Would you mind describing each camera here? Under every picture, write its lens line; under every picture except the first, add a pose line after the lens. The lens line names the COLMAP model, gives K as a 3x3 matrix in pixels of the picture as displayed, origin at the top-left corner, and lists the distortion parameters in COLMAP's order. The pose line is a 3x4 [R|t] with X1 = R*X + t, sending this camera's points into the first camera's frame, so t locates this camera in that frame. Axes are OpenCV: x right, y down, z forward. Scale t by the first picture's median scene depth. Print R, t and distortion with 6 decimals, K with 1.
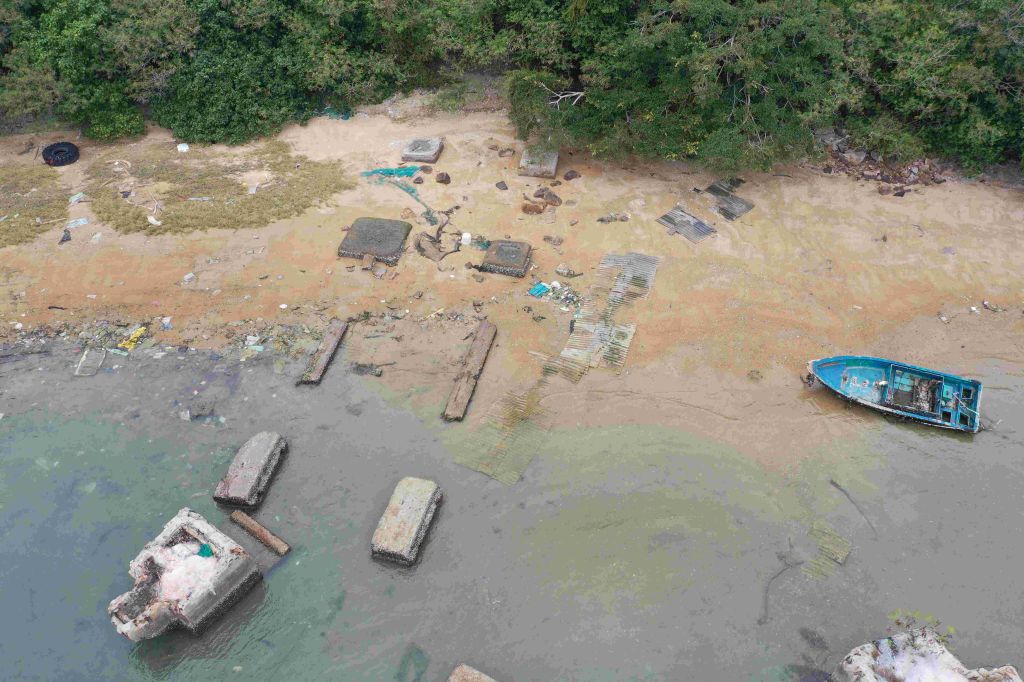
lens RADIAL K [[803.3, 0, 528.0], [0, 803.3, 337.5], [0, 0, 1]] dist [0.002501, -0.006171]
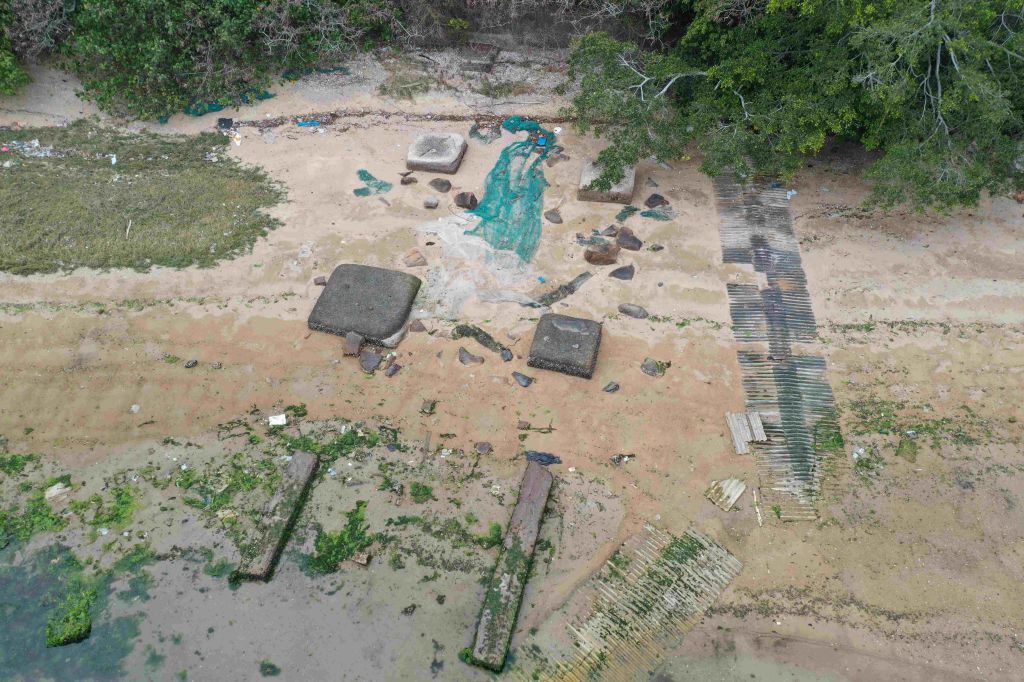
lens RADIAL K [[789.4, 0, 512.0], [0, 789.4, 341.0], [0, 0, 1]] dist [0.000373, -0.001973]
pose [[0.999305, 0.018839, -0.032172, -0.046327], [-0.015915, 0.995919, 0.088837, -0.148122], [0.033714, -0.088263, 0.995526, 0.347970]]
